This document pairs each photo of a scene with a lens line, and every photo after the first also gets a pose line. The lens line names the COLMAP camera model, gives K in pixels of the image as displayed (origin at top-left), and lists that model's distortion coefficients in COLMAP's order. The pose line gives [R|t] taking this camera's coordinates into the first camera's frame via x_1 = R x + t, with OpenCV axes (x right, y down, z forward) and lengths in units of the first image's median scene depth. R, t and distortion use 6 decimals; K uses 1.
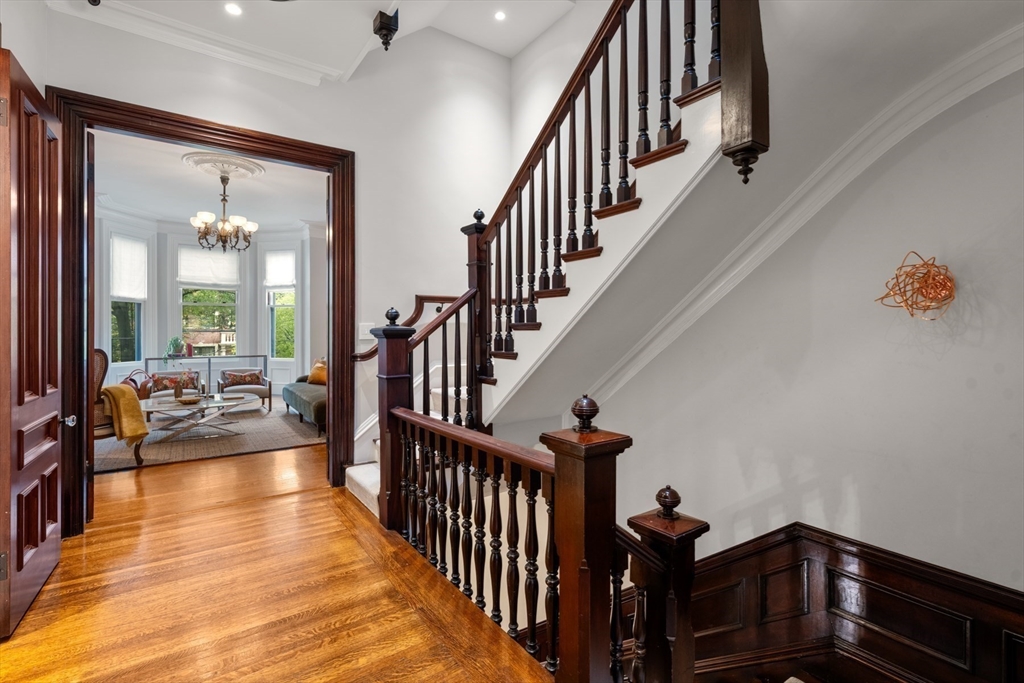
lens RADIAL K [[470.1, 0, 515.8], [0, 470.1, 330.5], [0, 0, 1]] dist [0.001653, 0.000165]
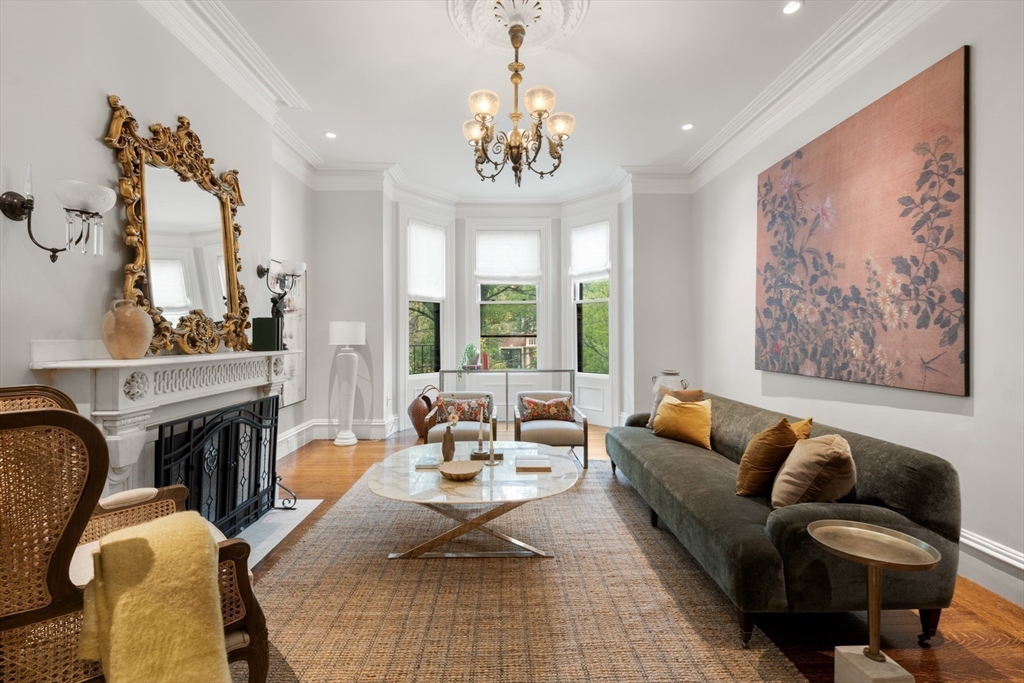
lens RADIAL K [[436.4, 0, 506.5], [0, 436.4, 335.3], [0, 0, 1]] dist [-0.000929, -0.000333]
pose [[0.821749, -0.002154, -0.569845, -0.261463], [0.002683, 0.999996, 0.000090, -0.000350], [0.569843, -0.001603, 0.821752, 0.439490]]
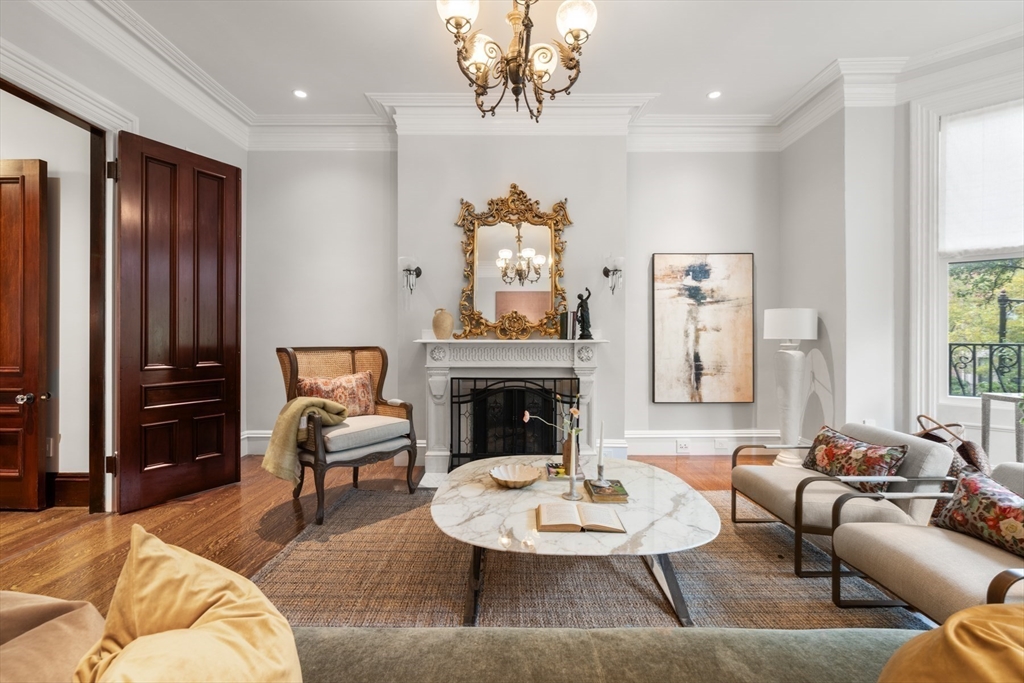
lens RADIAL K [[430.1, 0, 512.9], [0, 430.1, 337.2], [0, 0, 1]] dist [-0.000325, -0.000102]
pose [[-0.581241, -0.001026, -0.813731, -0.247598], [0.001142, 0.999997, -0.002076, 0.011510], [0.813730, -0.002136, -0.581239, 0.862888]]
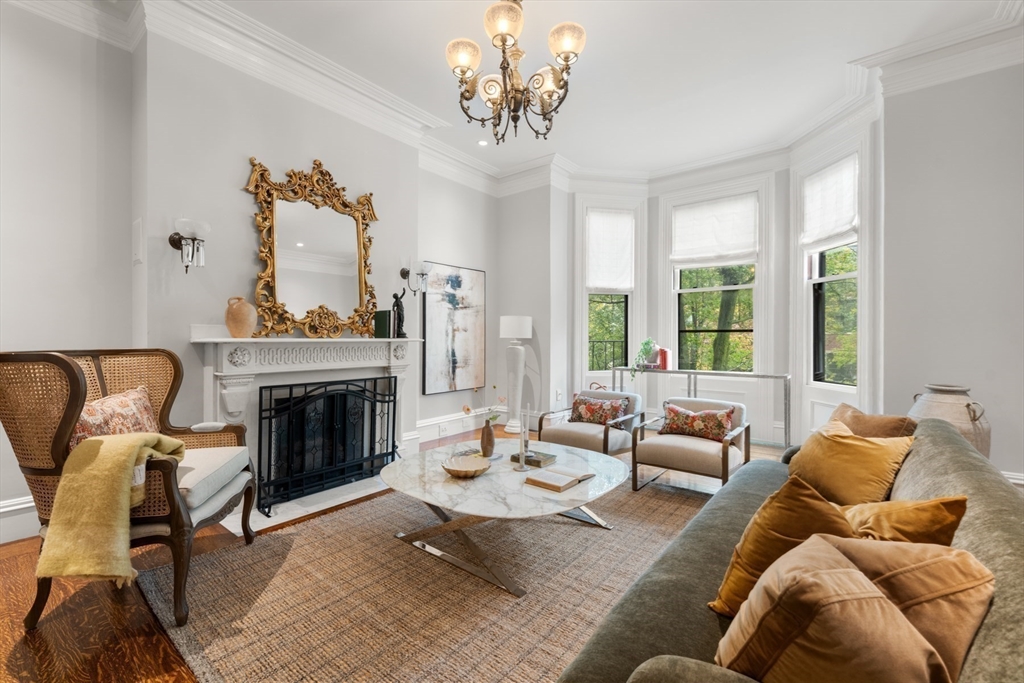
lens RADIAL K [[427.7, 0, 505.5], [0, 427.7, 339.5], [0, 0, 1]] dist [0.002533, -0.000200]
pose [[0.266415, 0.005580, -0.963842, -0.182635], [-0.001476, 0.999984, 0.005381, 0.011802], [0.963857, -0.000011, 0.266419, 0.641873]]
